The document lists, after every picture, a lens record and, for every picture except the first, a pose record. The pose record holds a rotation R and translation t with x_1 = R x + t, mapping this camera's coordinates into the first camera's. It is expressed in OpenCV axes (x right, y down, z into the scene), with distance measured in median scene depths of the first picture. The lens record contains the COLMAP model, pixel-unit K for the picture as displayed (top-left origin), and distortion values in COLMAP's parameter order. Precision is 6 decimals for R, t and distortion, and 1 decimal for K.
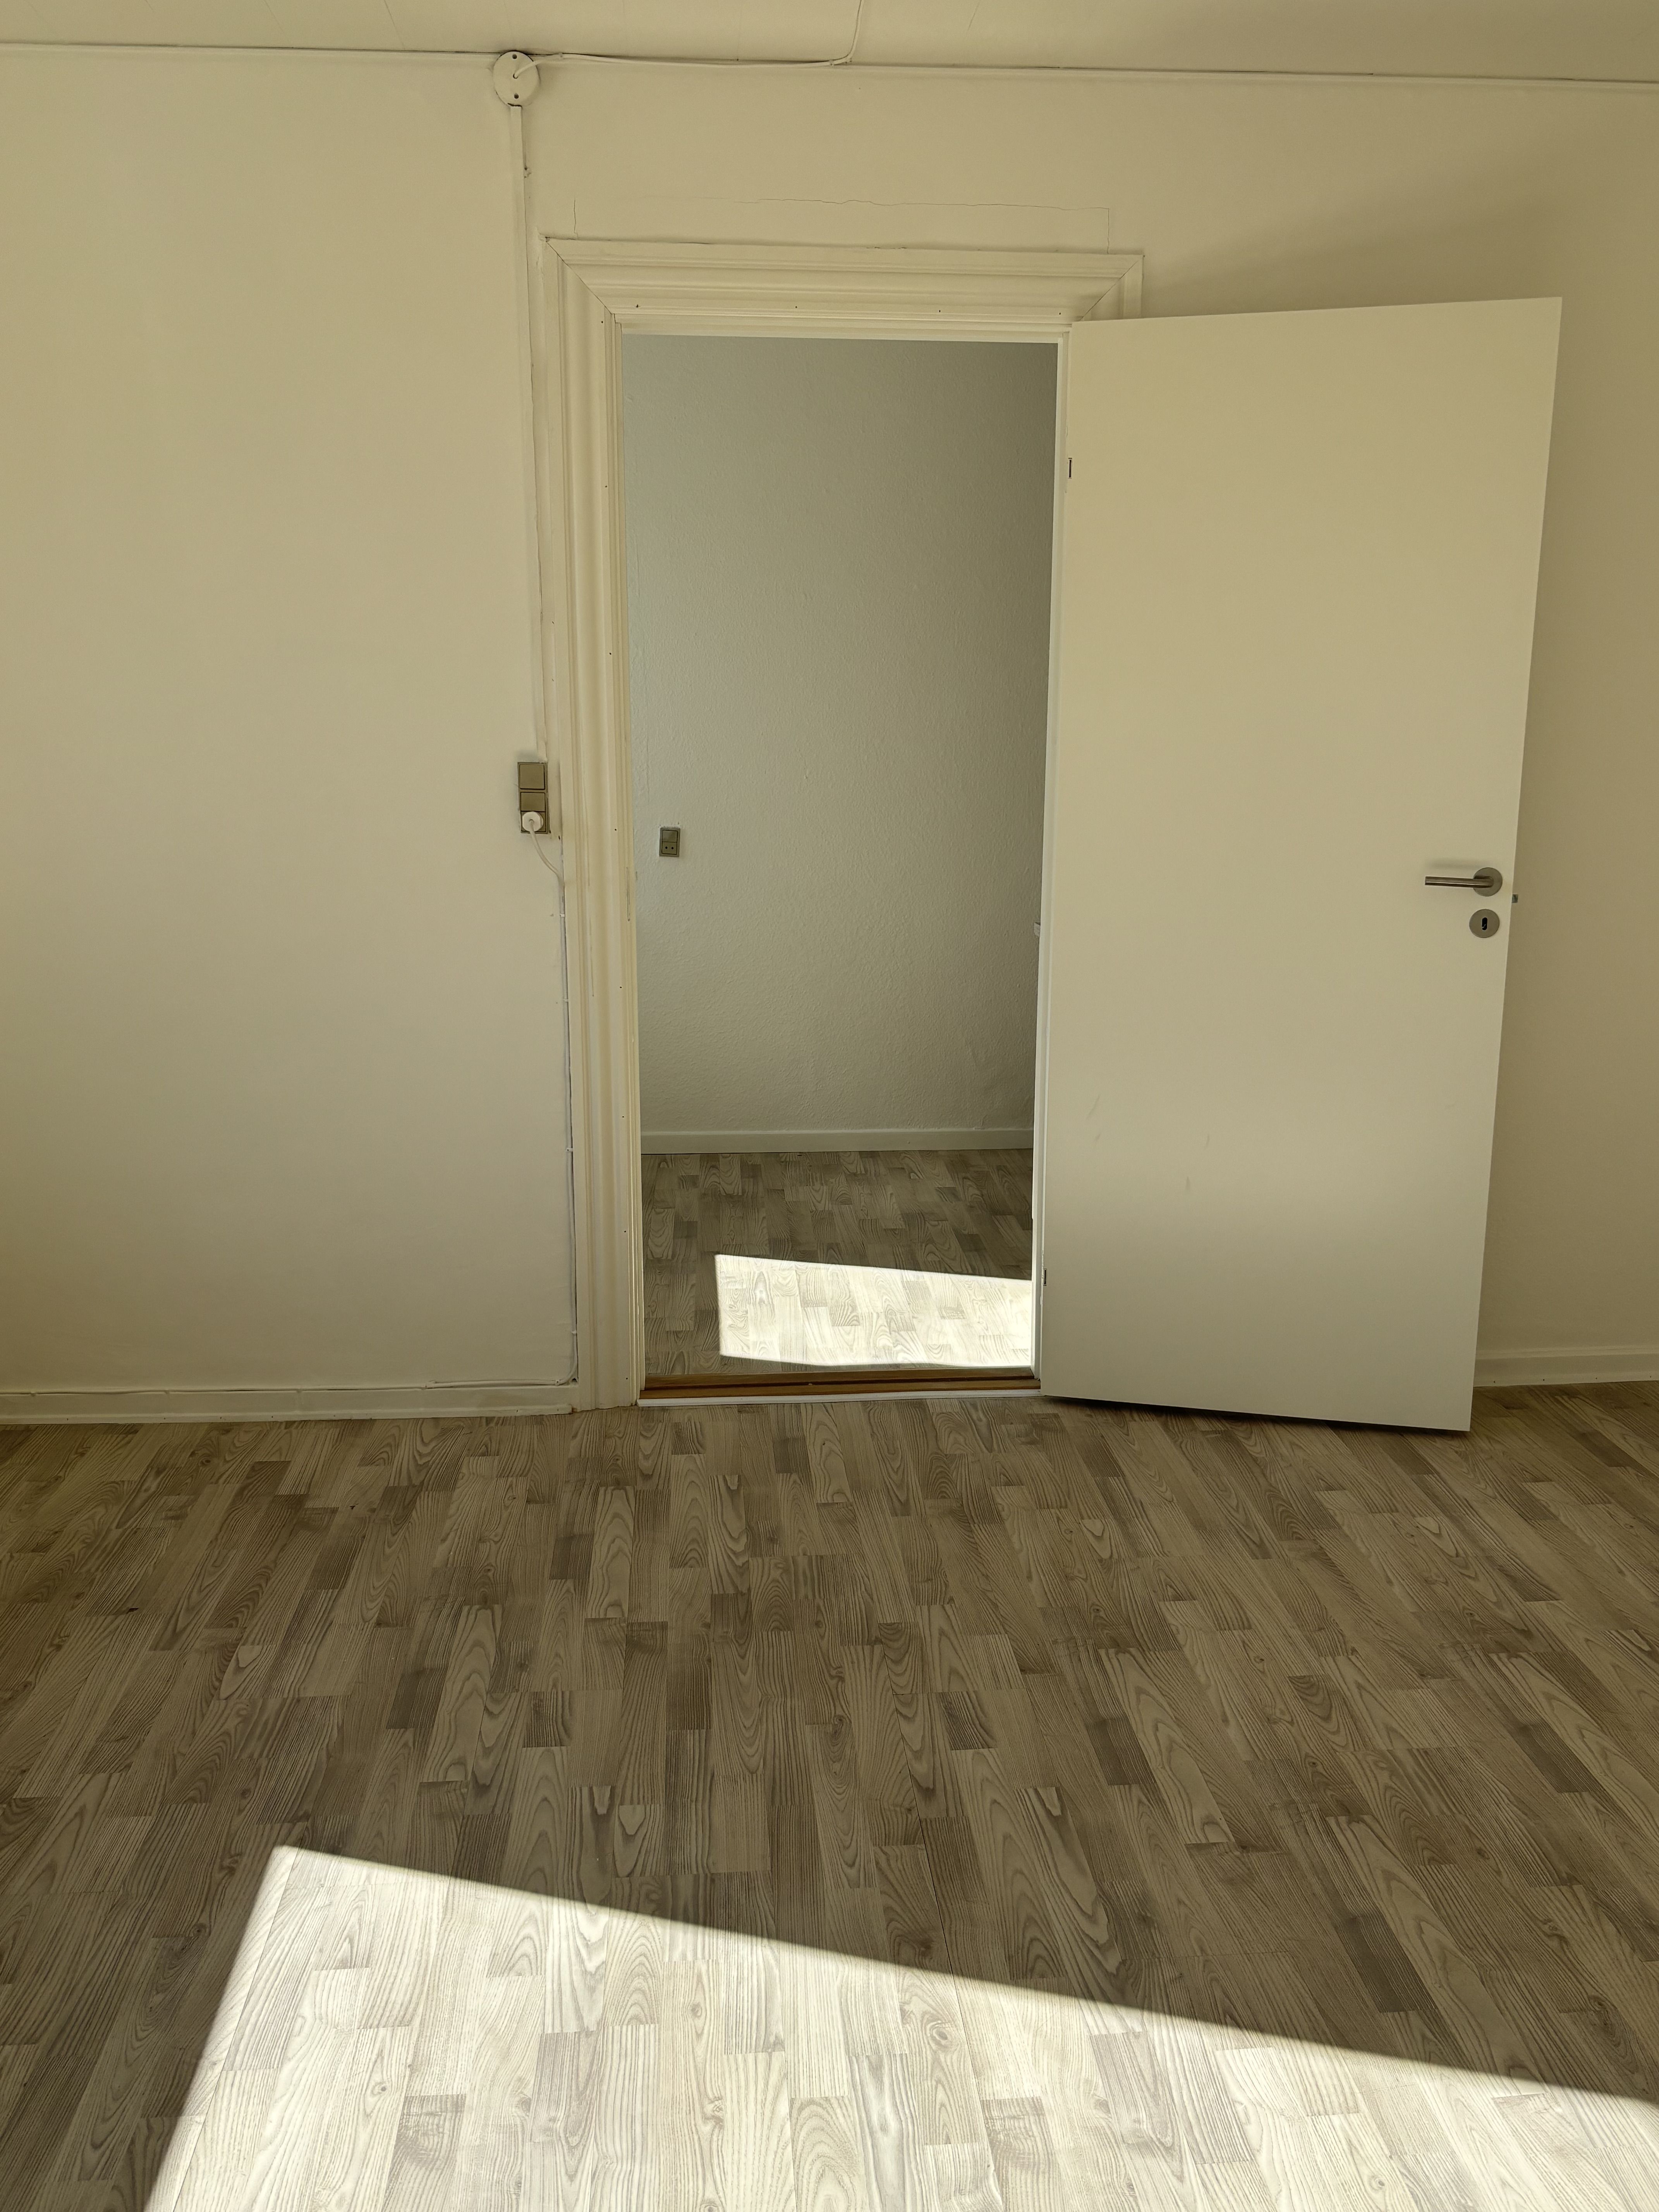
lens RADIAL K [[1774.9, 0, 830.4], [0, 1774.9, 1106.8], [0, 0, 1]] dist [0.053969, -0.057328]
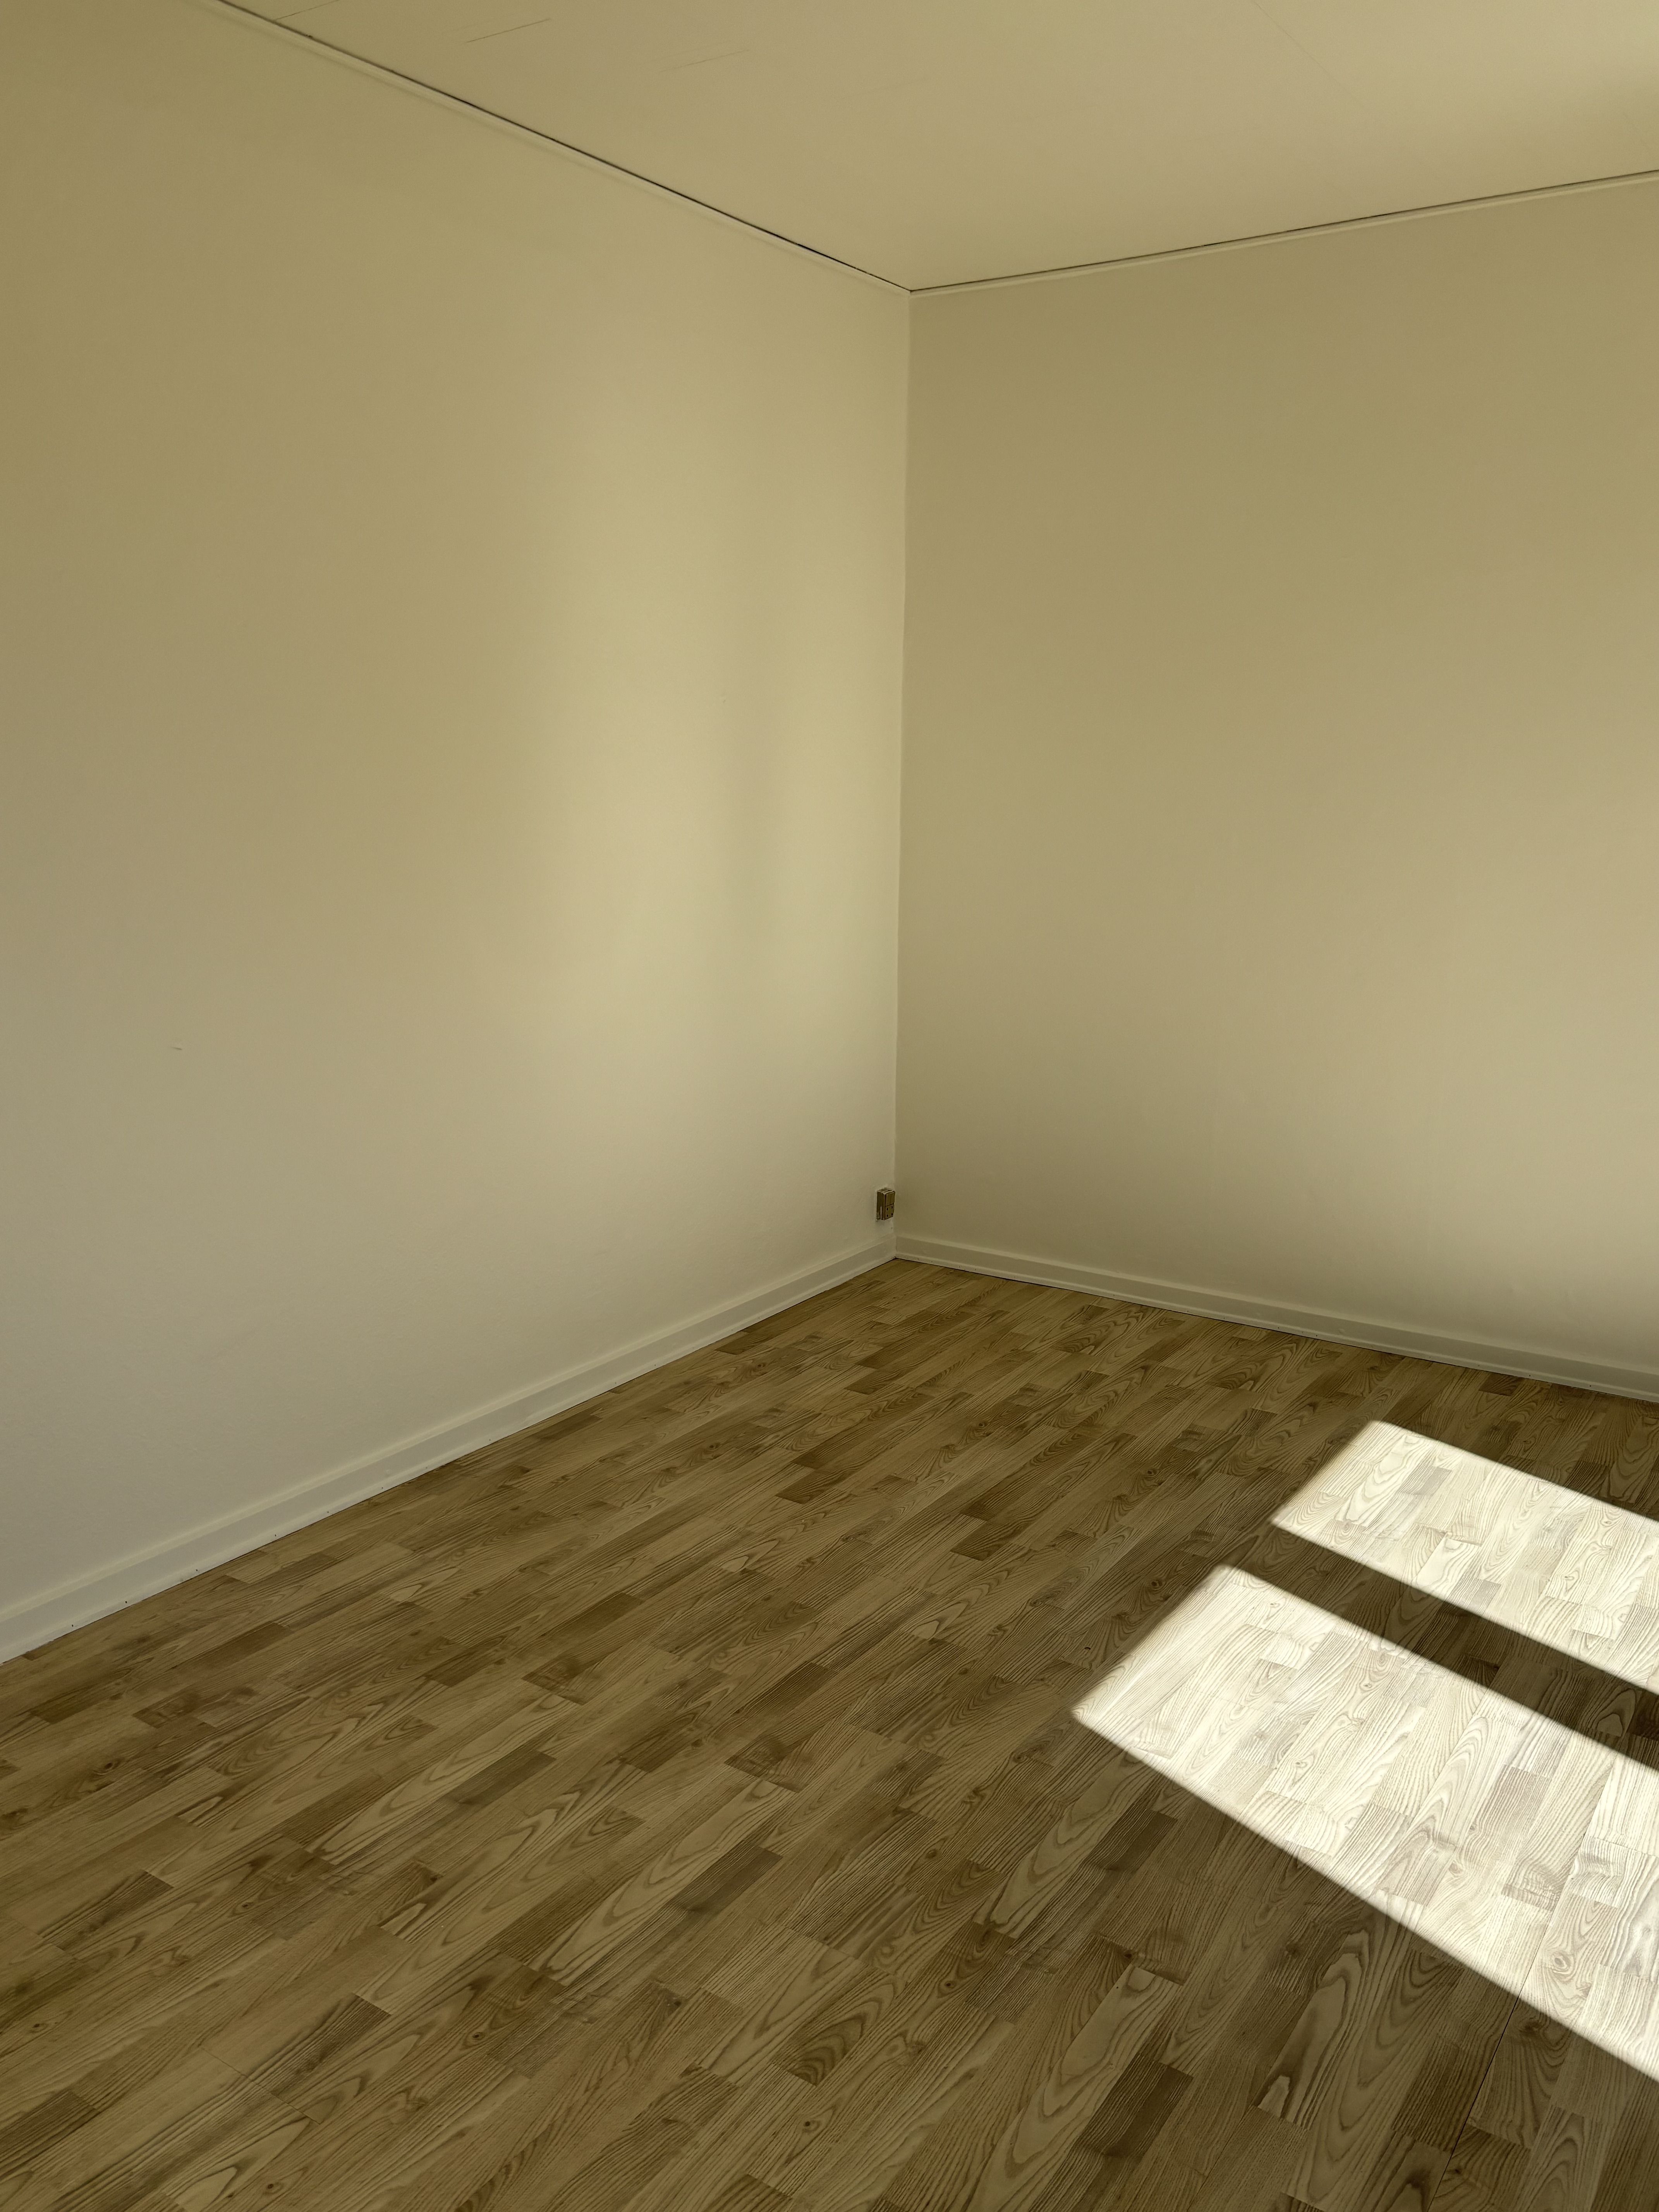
lens RADIAL K [[1774.9, 0, 823.1], [0, 1774.9, 1104.5], [0, 0, 1]] dist [0.053969, -0.057328]
pose [[-0.786504, -0.125925, 0.604612, -0.160856], [0.120318, 0.928991, 0.349999, -0.361619], [-0.605752, 0.348022, -0.715504, 1.649709]]
